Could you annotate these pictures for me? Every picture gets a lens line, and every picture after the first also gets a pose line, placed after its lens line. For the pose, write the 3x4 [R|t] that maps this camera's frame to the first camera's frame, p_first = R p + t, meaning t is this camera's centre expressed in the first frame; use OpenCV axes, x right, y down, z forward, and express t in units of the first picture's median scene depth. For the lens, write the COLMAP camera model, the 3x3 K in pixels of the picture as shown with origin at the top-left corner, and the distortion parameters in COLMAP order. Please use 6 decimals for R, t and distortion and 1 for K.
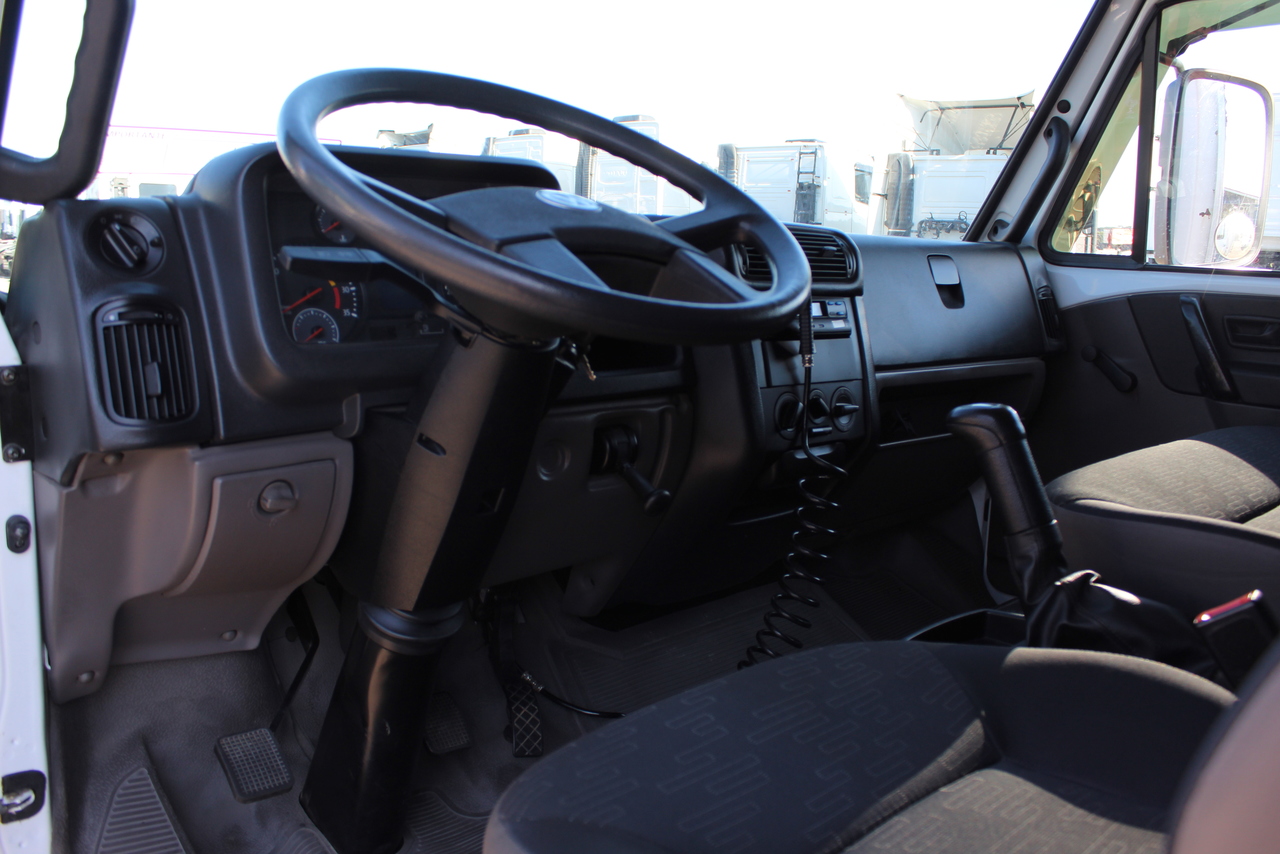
lens RADIAL K [[1098.7, 0, 642.9], [0, 1098.7, 424.4], [0, 0, 1]] dist [-0.204565, 0.192279]
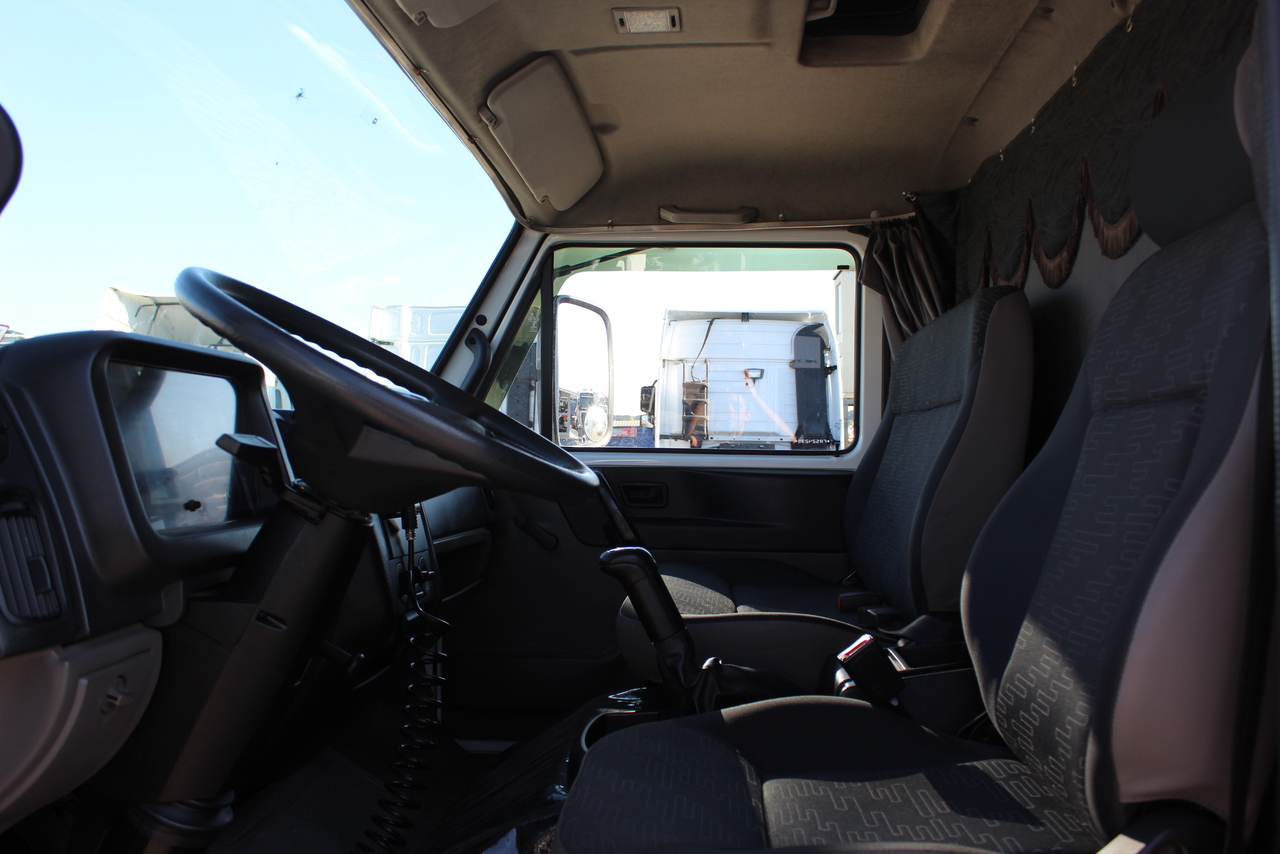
lens RADIAL K [[1098.7, 0, 642.9], [0, 1098.7, 424.4], [0, 0, 1]] dist [-0.204565, 0.192279]
pose [[0.733583, -0.000542, 0.679600, -0.451434], [0.121975, 0.983866, -0.130879, 0.007962], [-0.668564, 0.178905, 0.721813, -0.020672]]
